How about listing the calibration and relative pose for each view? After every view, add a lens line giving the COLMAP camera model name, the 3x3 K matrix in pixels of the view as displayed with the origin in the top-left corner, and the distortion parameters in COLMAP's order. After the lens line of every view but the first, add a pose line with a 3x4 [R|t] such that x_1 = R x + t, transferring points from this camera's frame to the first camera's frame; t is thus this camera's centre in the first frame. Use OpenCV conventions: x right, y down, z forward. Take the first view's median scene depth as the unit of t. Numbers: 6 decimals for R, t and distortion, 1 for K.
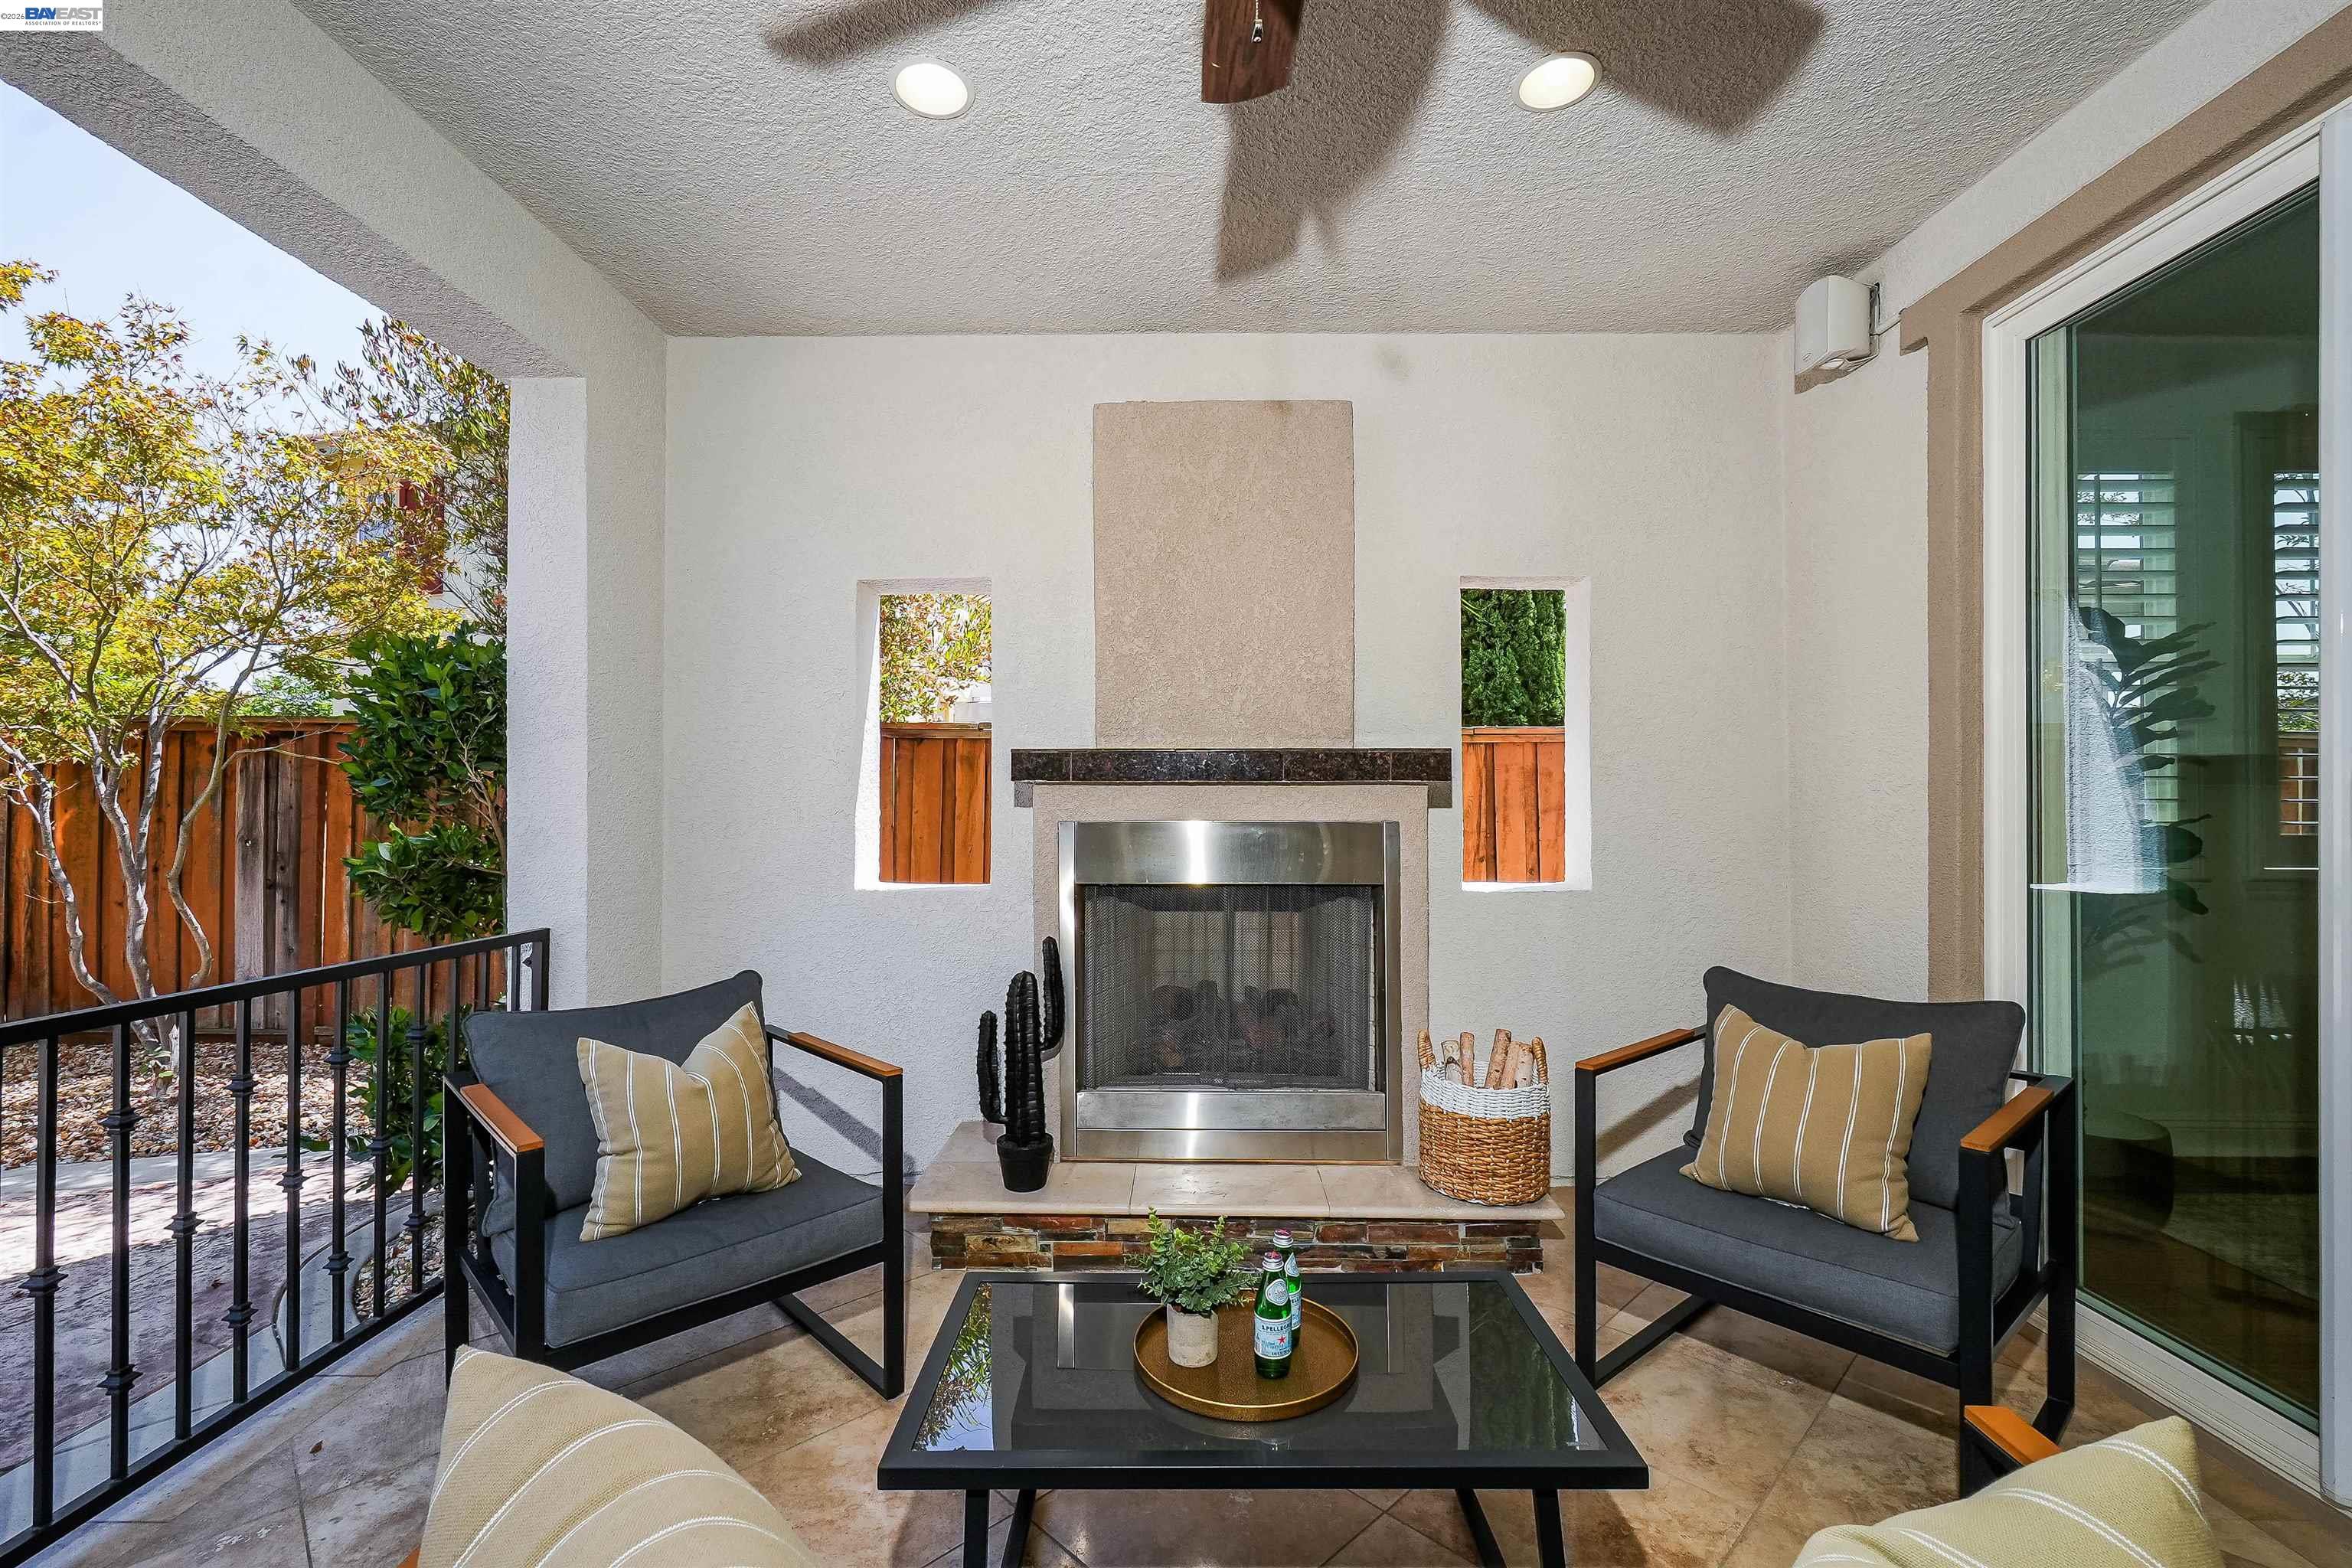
lens RADIAL K [[1015.6, 0, 1168.6], [0, 1015.6, 787.6], [0, 0, 1]] dist [-0.003449, 0.001022]
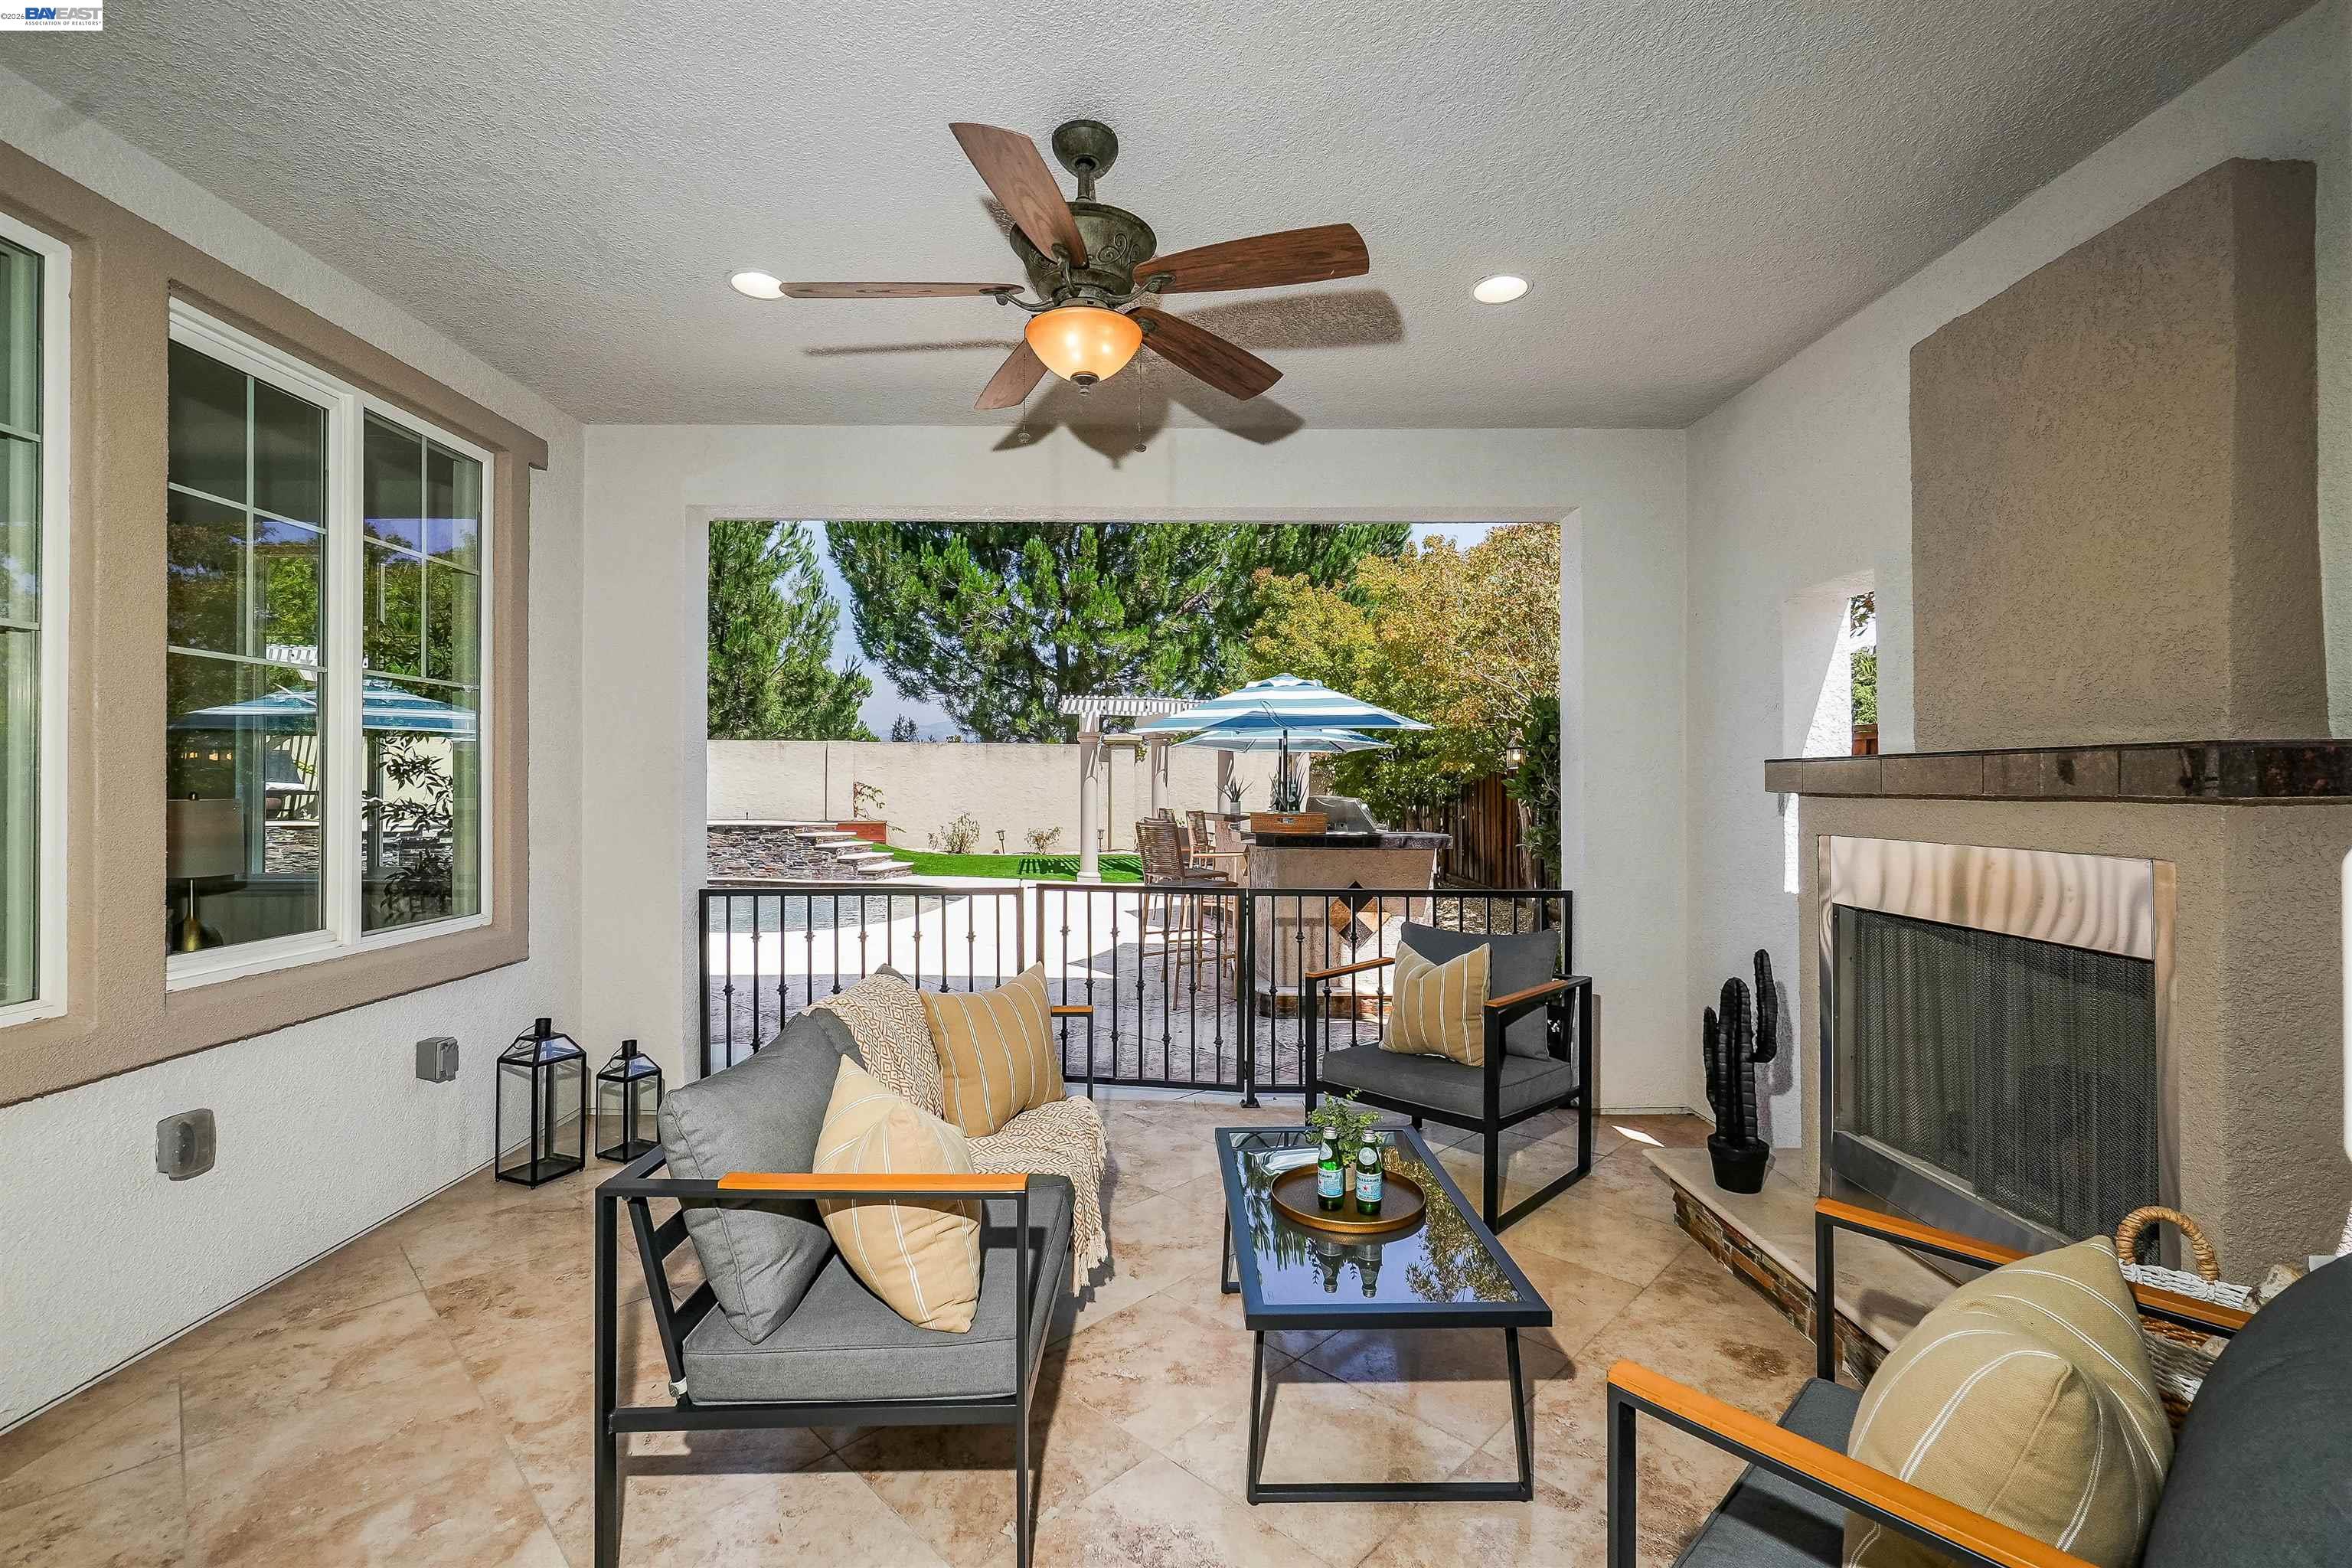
lens RADIAL K [[1015.6, 0, 1184.0], [0, 1015.6, 779.4], [0, 0, 1]] dist [-0.003449, 0.001022]
pose [[0.039126, -0.002820, -0.999230, 0.753788], [0.008666, 0.999959, -0.002483, -0.018761], [0.999197, -0.008562, 0.039148, 0.356151]]
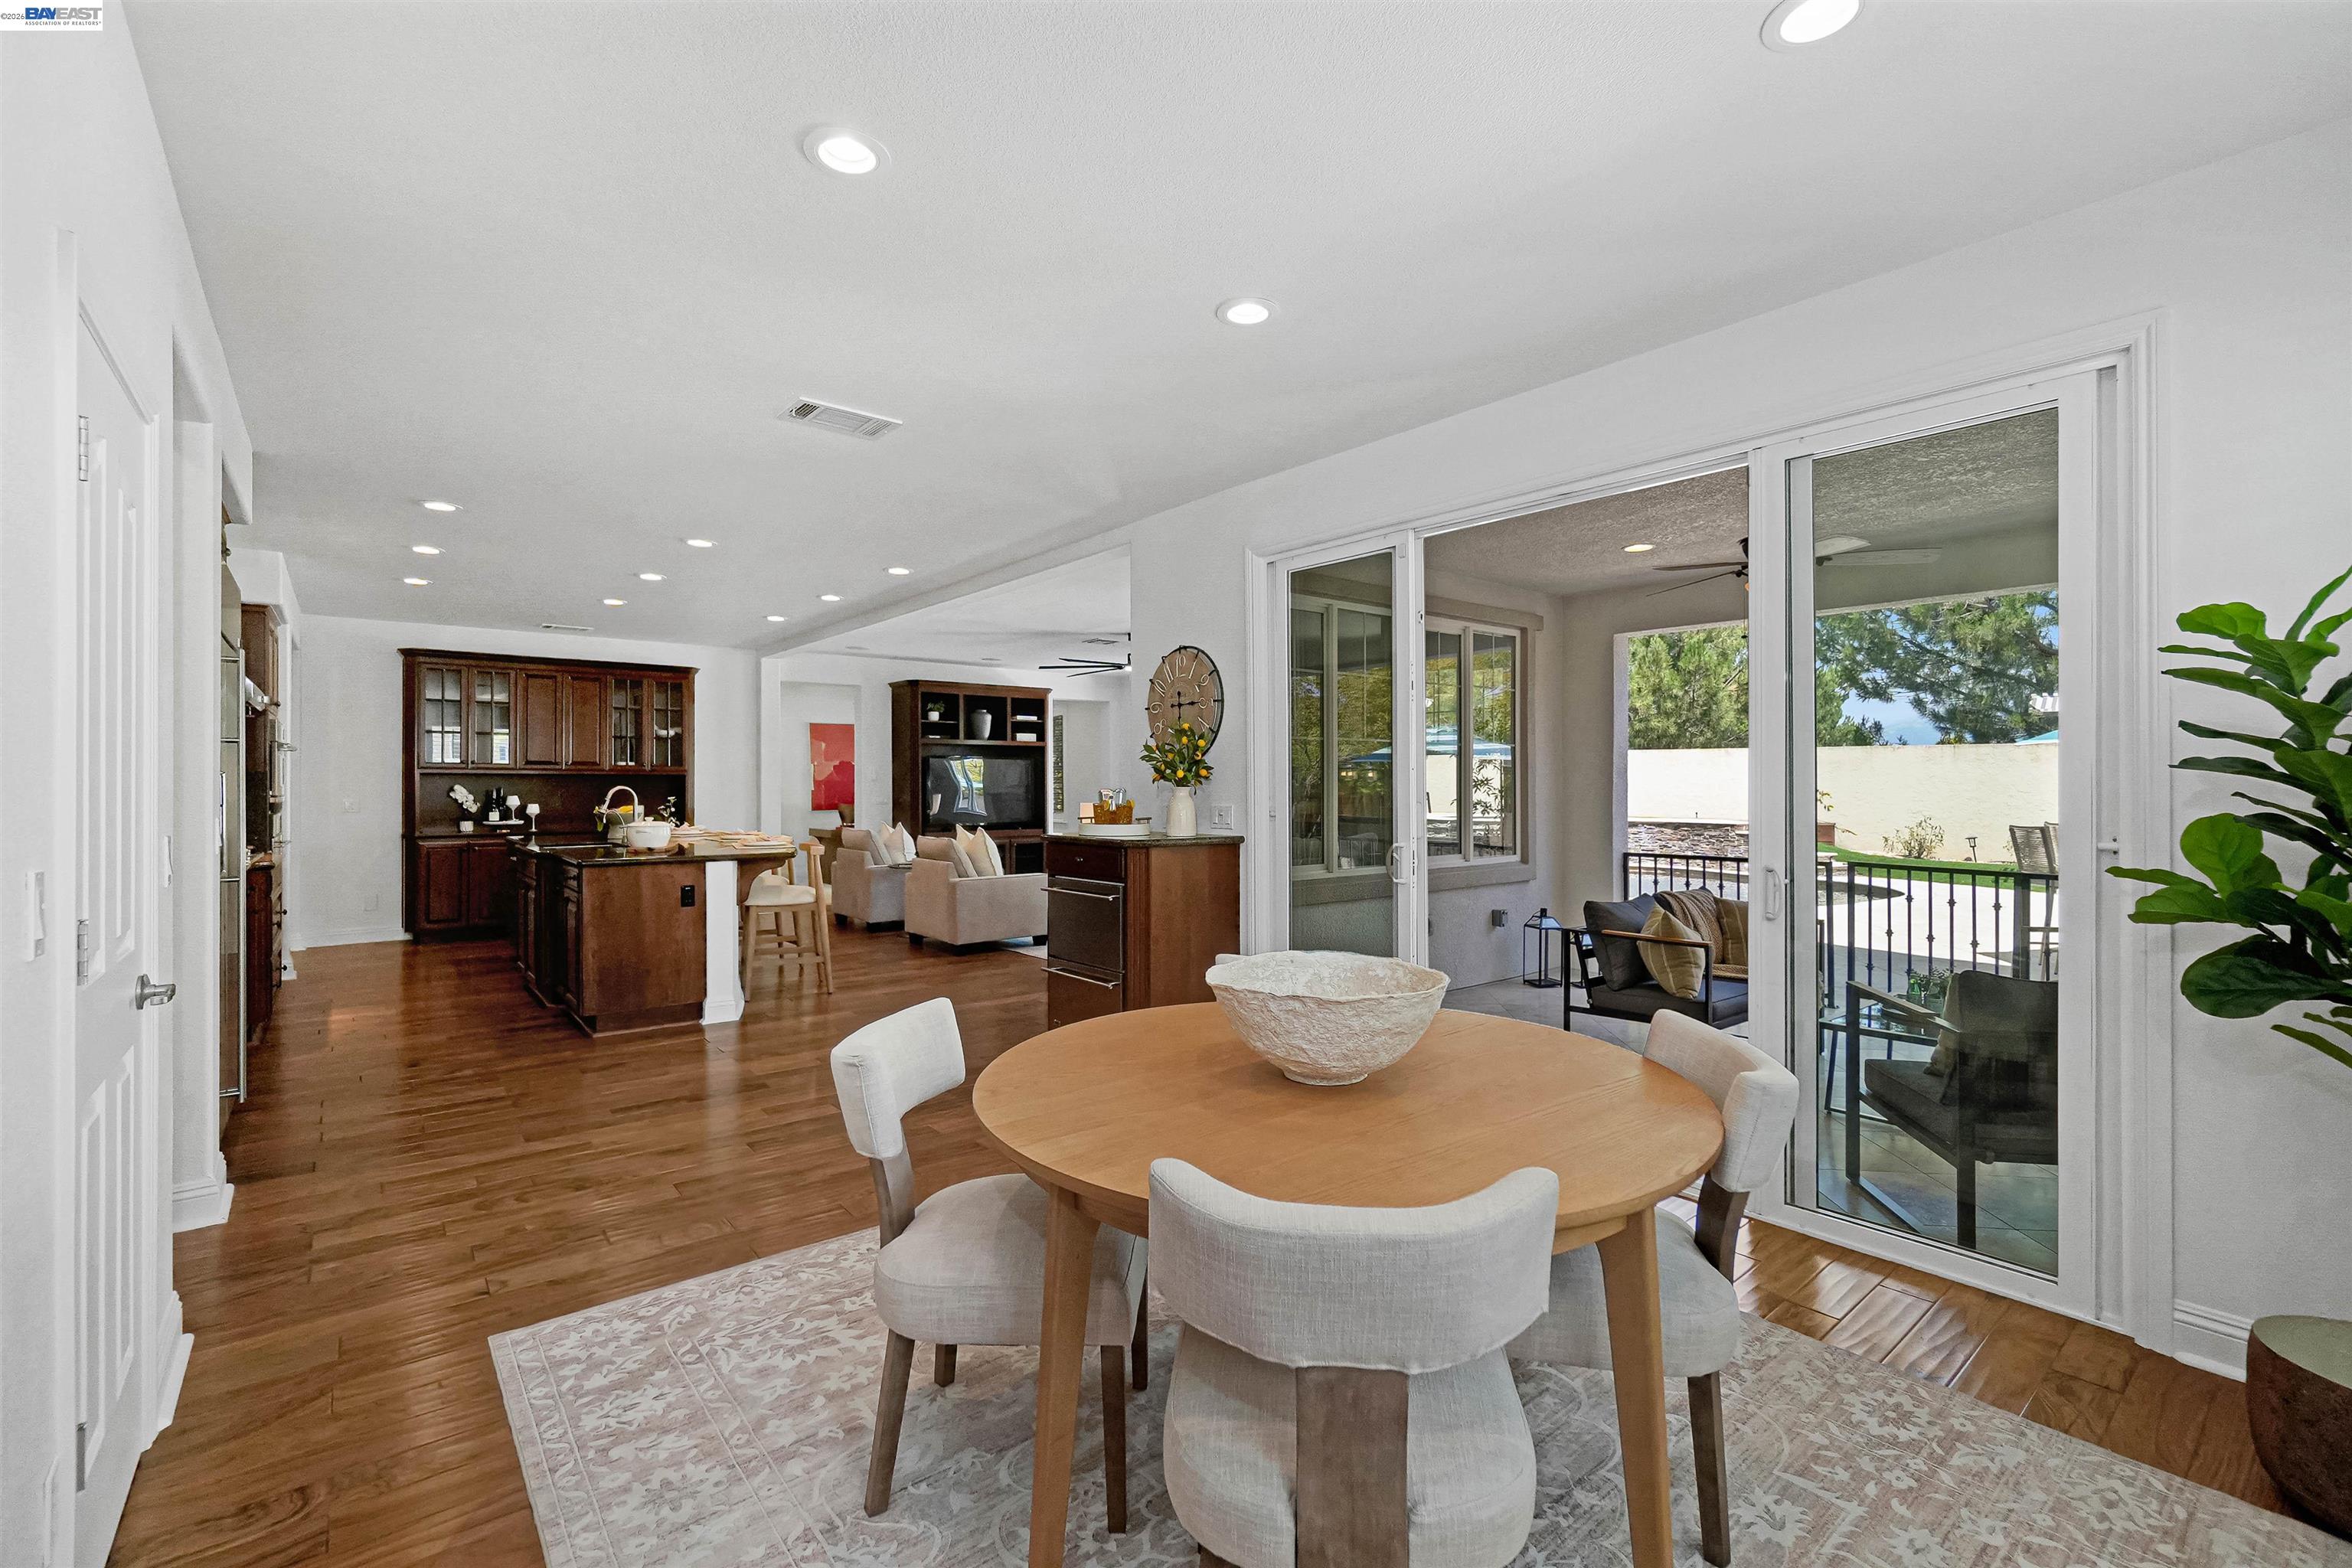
lens RADIAL K [[1016.7, 0, 1177.7], [0, 1016.7, 783.1], [0, 0, 1]] dist [-0.004551, 0.001380]
pose [[-0.758421, 0.001111, -0.651764, 1.314763], [0.007632, 0.999945, -0.007176, -0.026975], [0.651720, -0.010416, -0.758388, 0.666788]]
